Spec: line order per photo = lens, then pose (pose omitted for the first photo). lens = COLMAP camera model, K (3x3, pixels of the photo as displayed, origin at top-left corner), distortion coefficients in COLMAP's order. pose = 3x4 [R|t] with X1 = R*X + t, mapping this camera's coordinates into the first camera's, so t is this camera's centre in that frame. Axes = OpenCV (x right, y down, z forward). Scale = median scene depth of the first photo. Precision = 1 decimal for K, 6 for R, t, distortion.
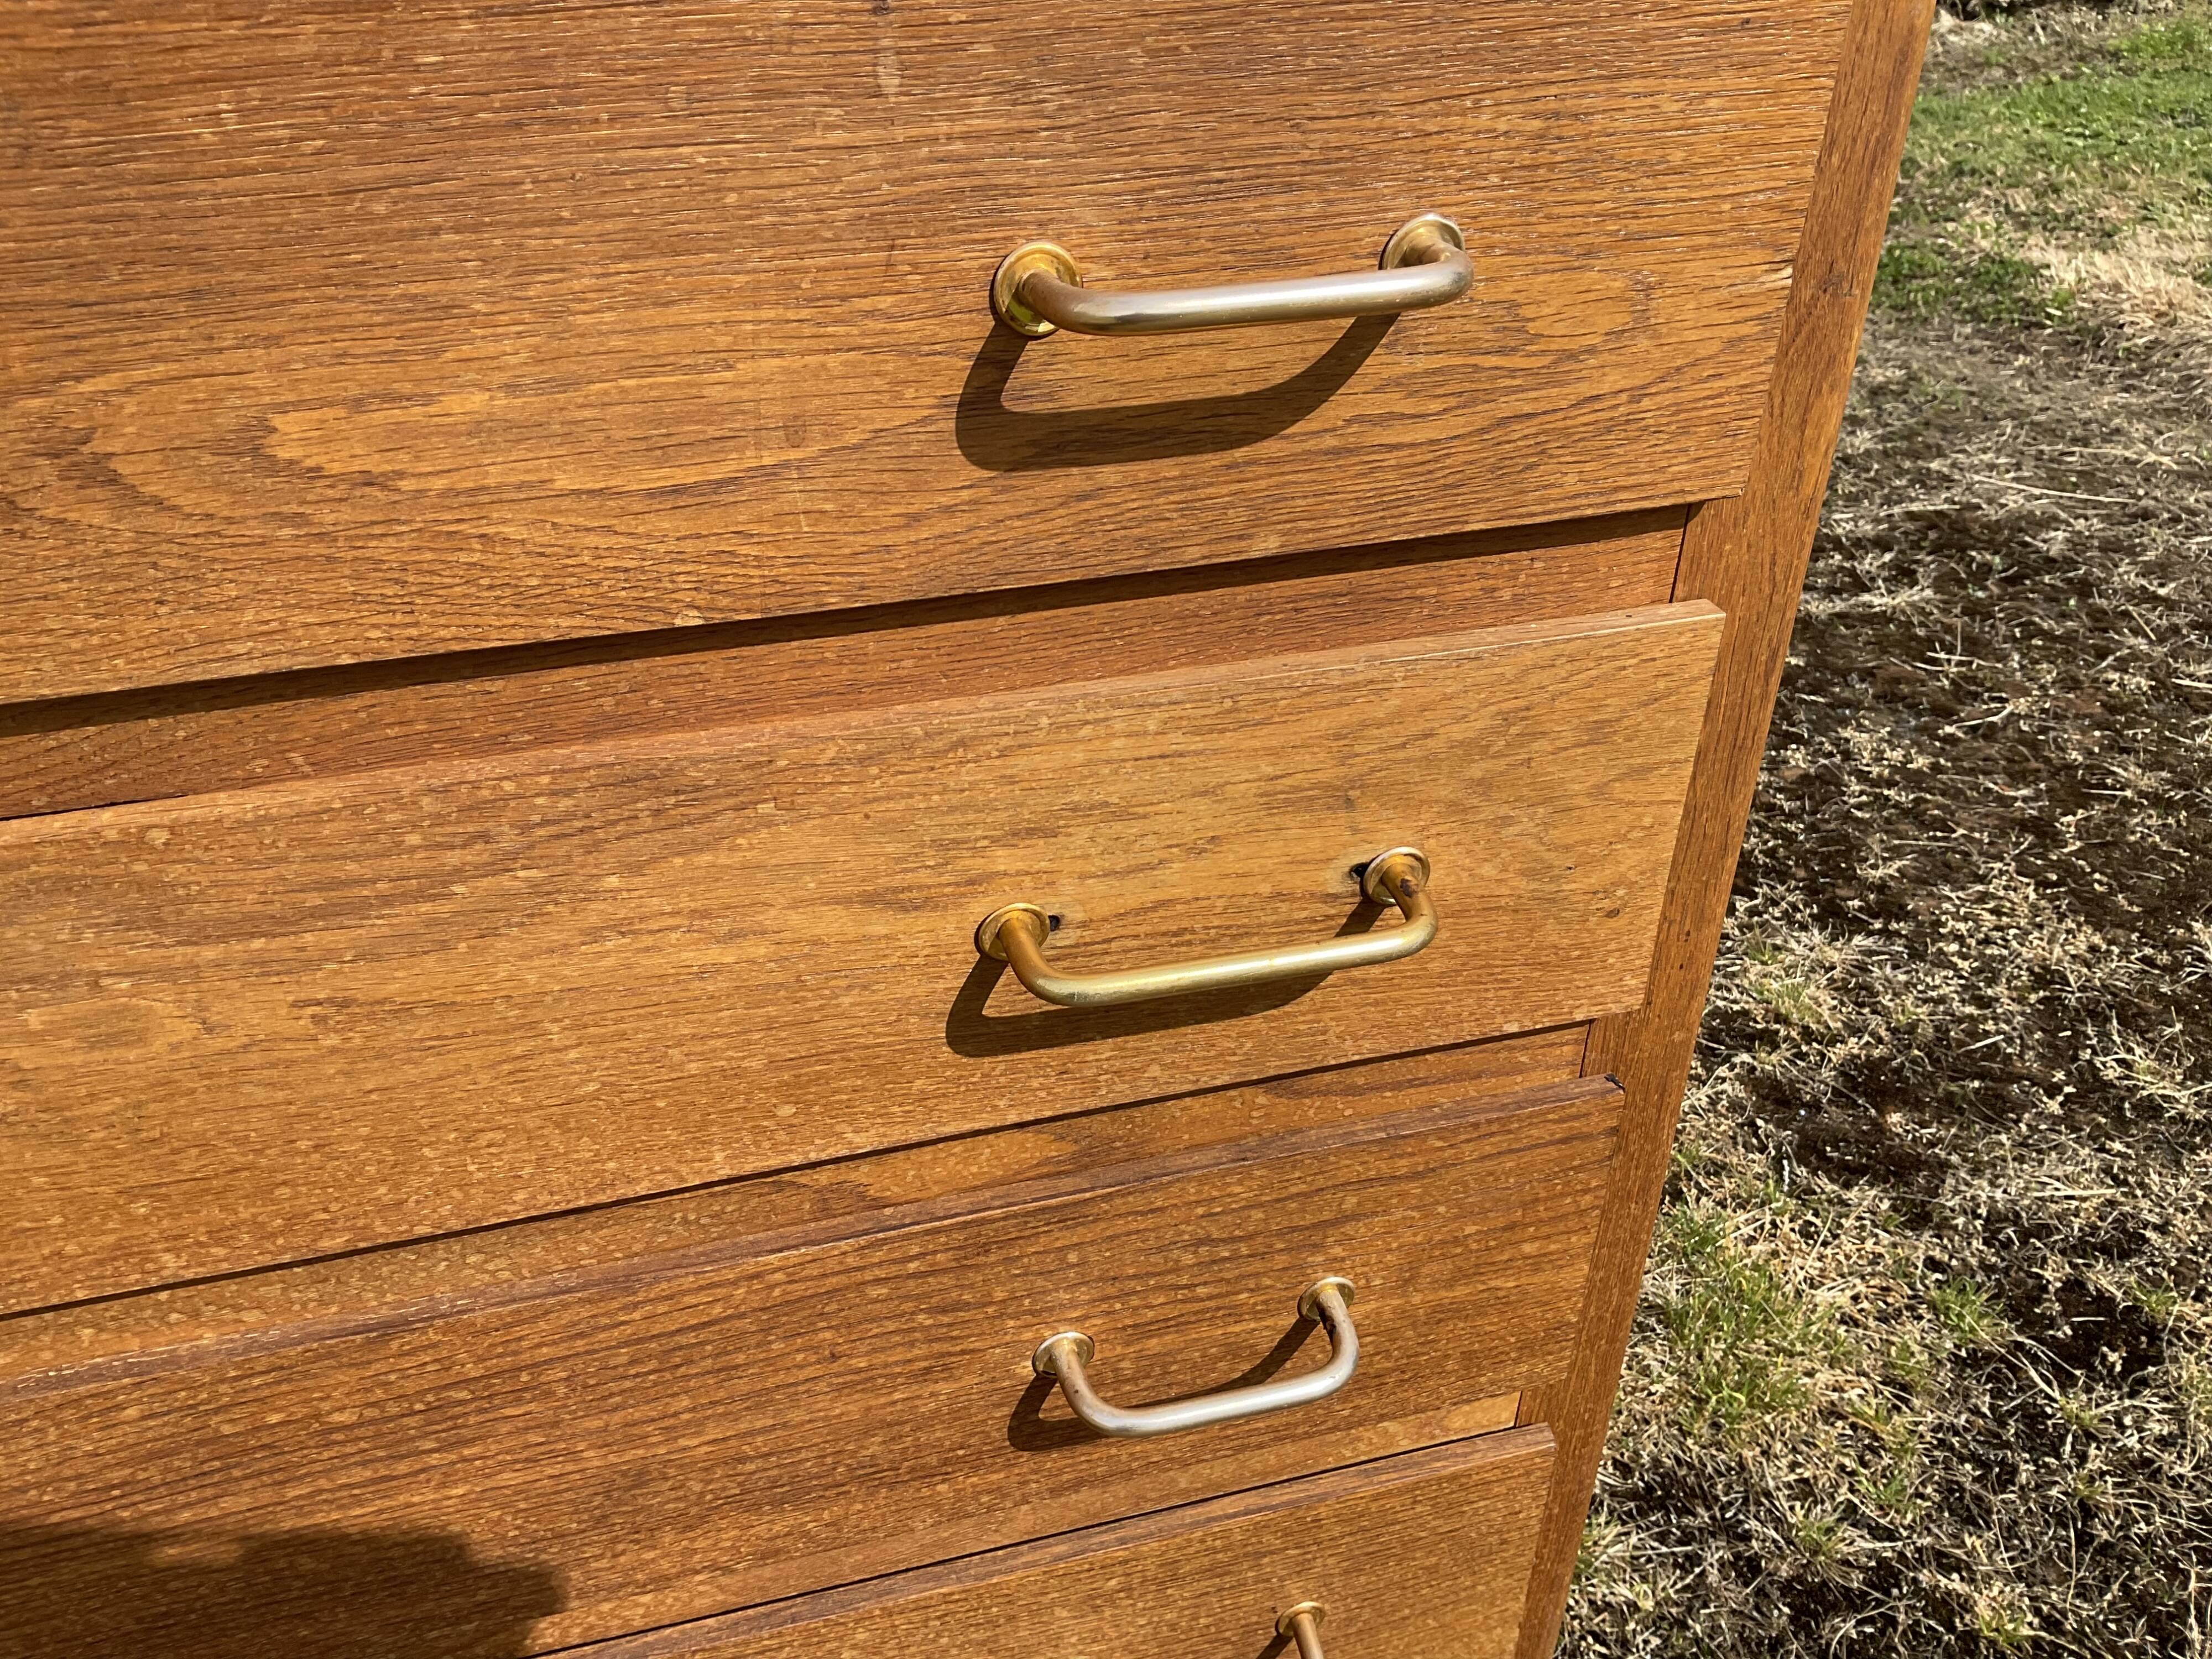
lens RADIAL K [[1841.9, 0, 1104.2], [0, 1841.9, 819.7], [0, 0, 1]] dist [0.069023, -0.145148]
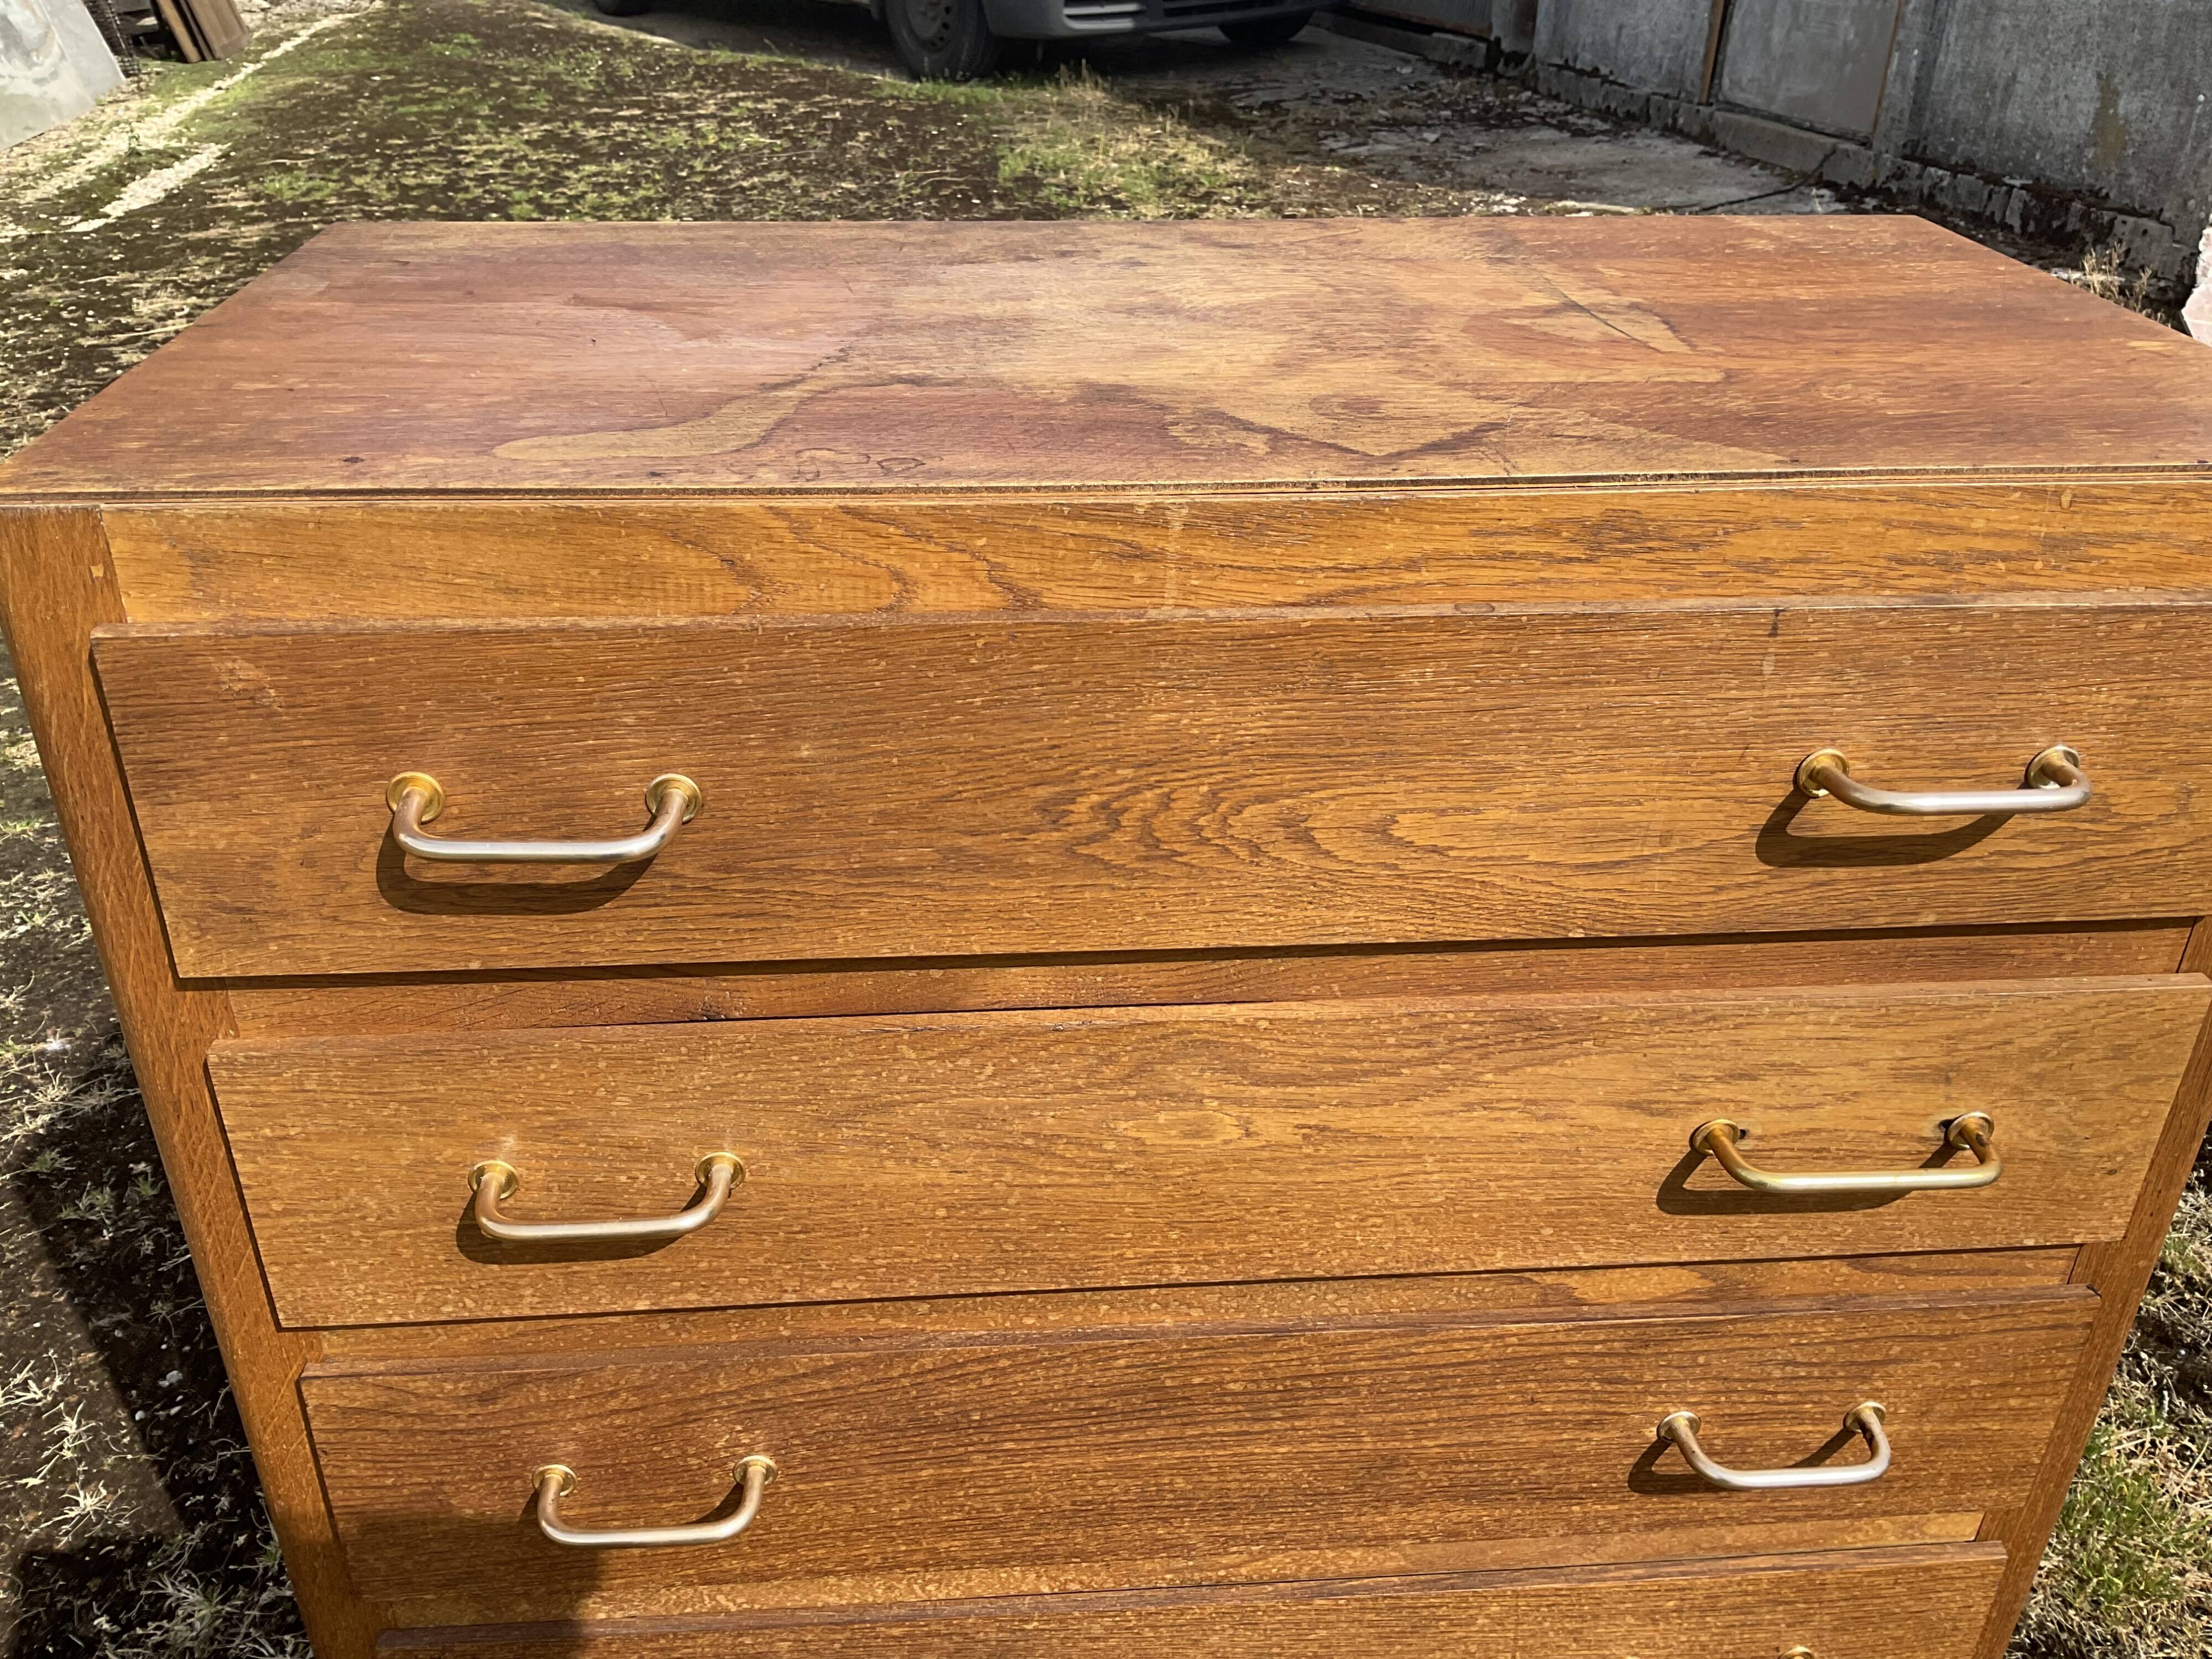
lens RADIAL K [[1841.9, 0, 1091.6], [0, 1841.9, 816.3], [0, 0, 1]] dist [0.069023, -0.145148]
pose [[0.981459, 0.099772, -0.163655, -0.316836], [-0.112187, 0.991328, -0.068435, -0.038906], [0.155408, 0.085526, 0.984141, -0.612957]]
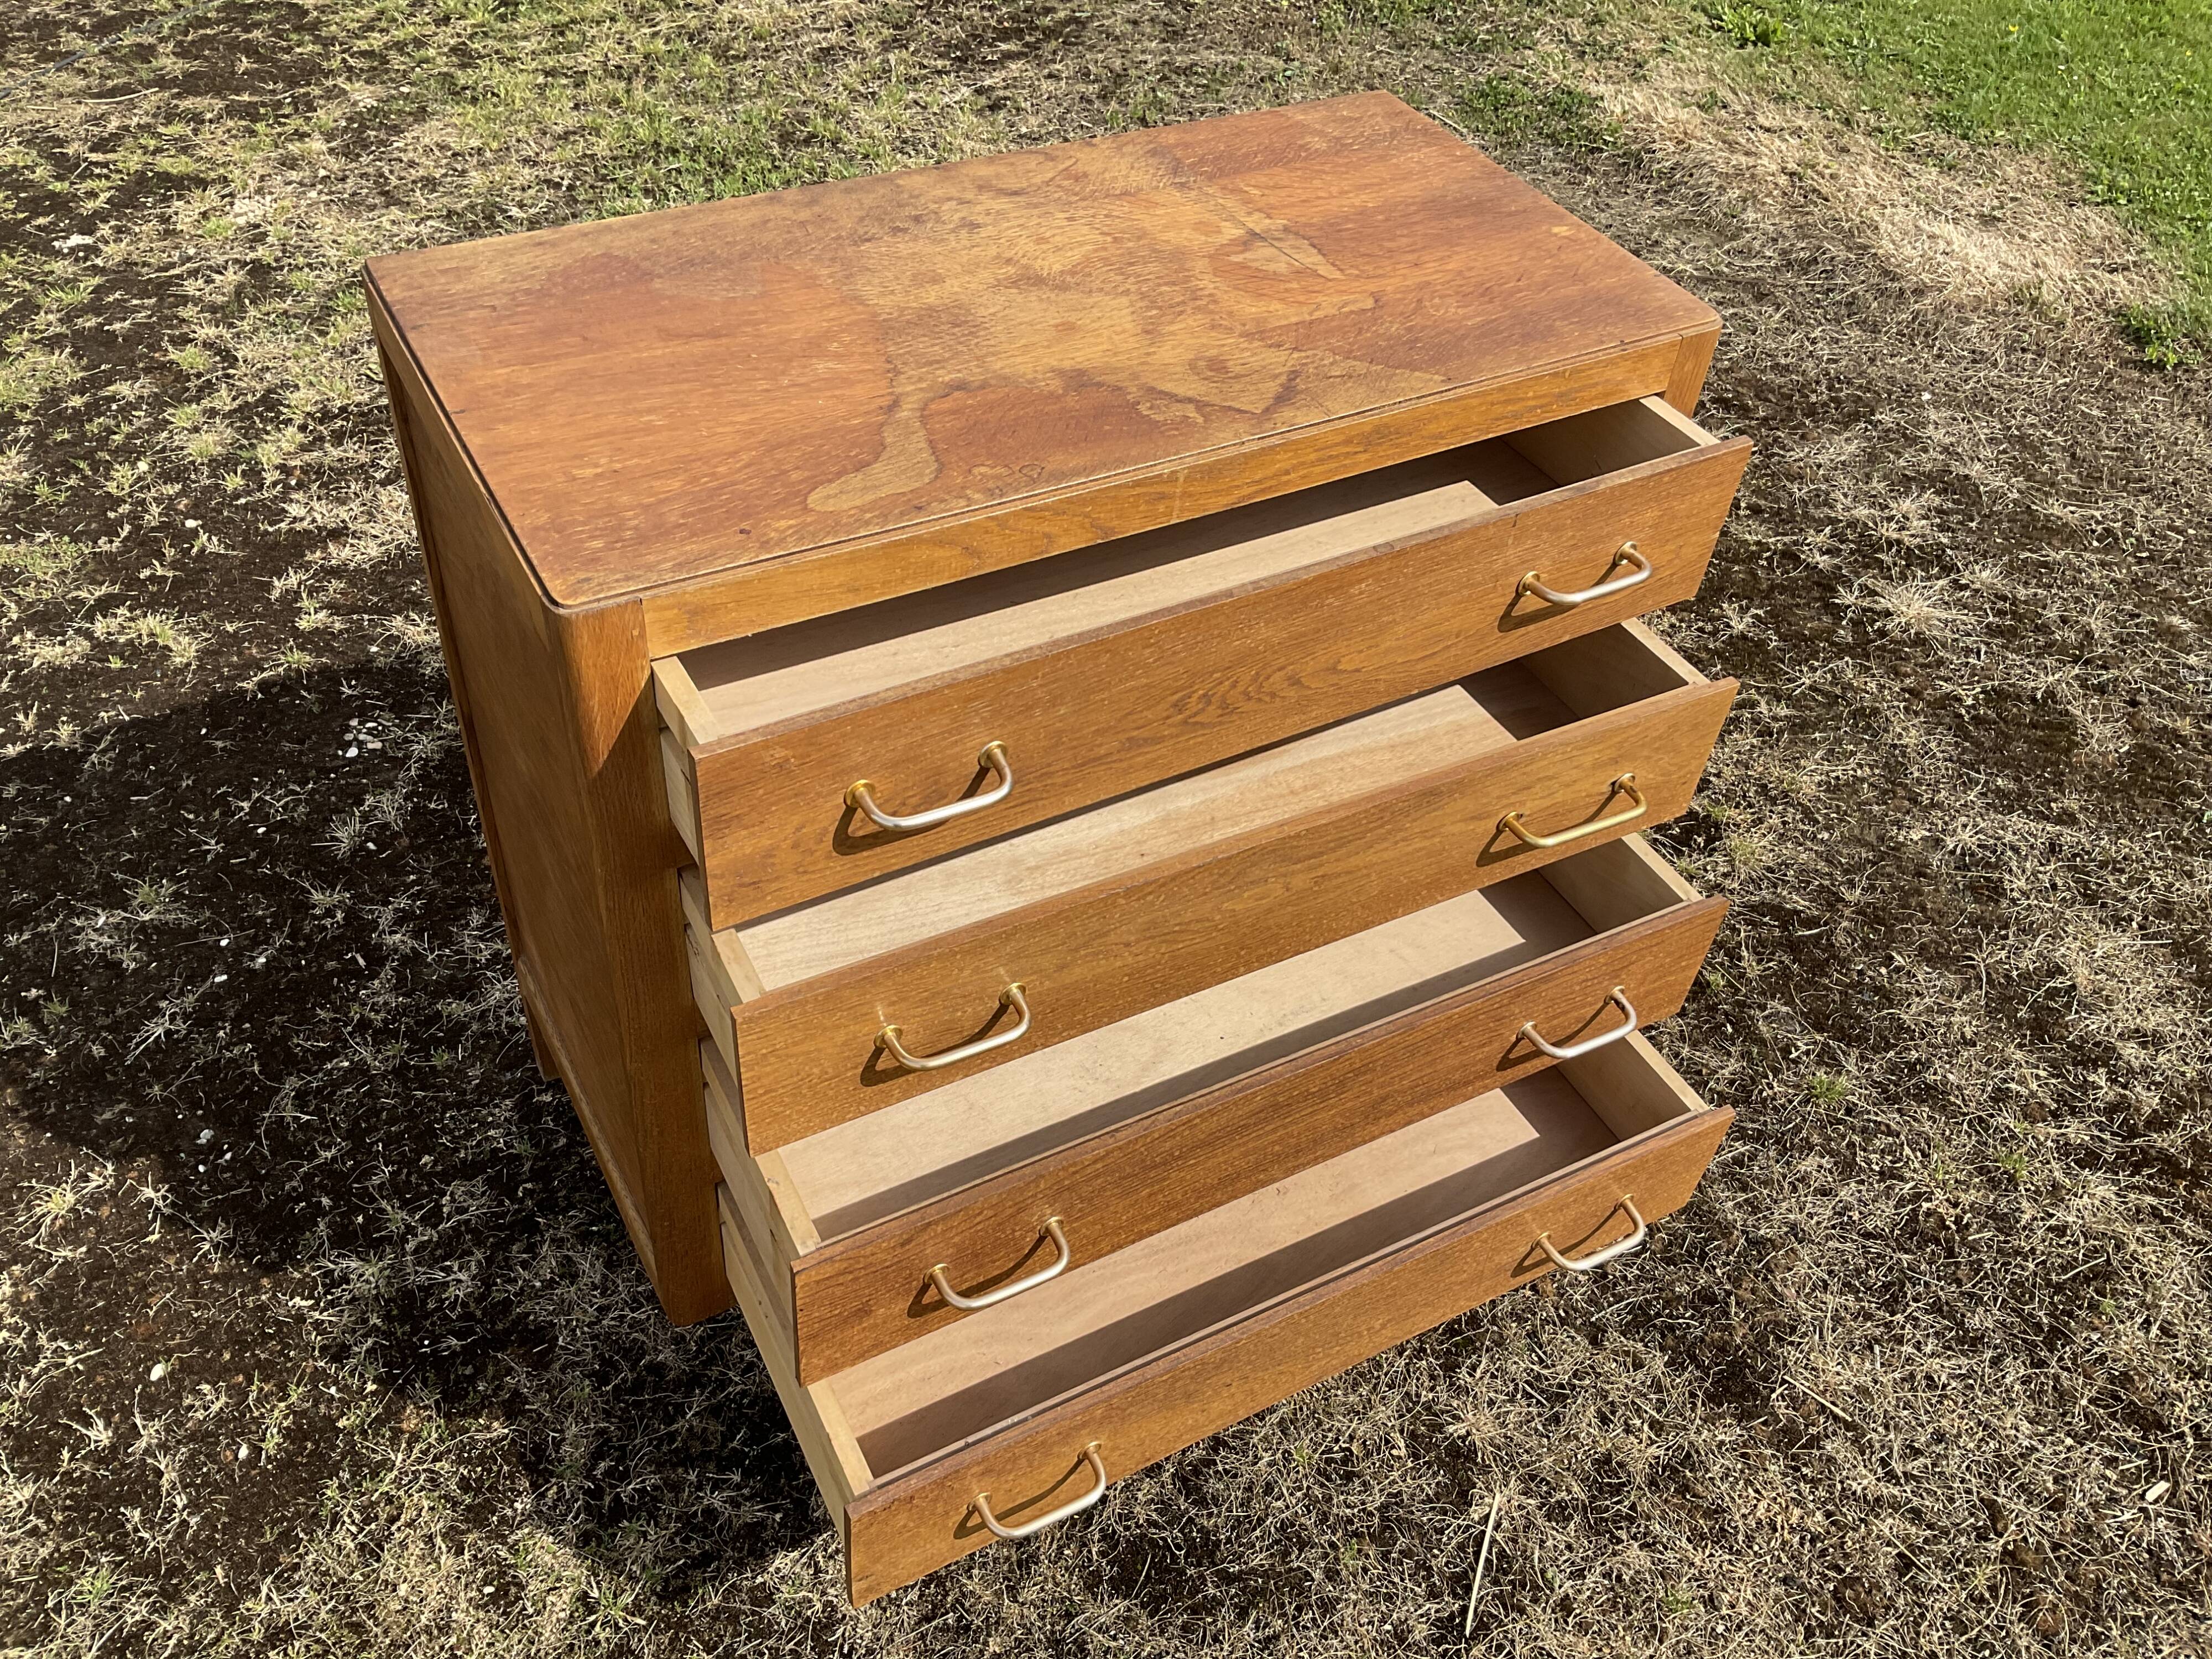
lens RADIAL K [[1841.9, 0, 1099.8], [0, 1841.9, 833.5], [0, 0, 1]] dist [0.069023, -0.145148]
pose [[0.968083, -0.119835, 0.220123, -1.119903], [0.076677, 0.977784, 0.195087, -0.338289], [-0.238611, -0.171982, 0.955765, -1.628358]]
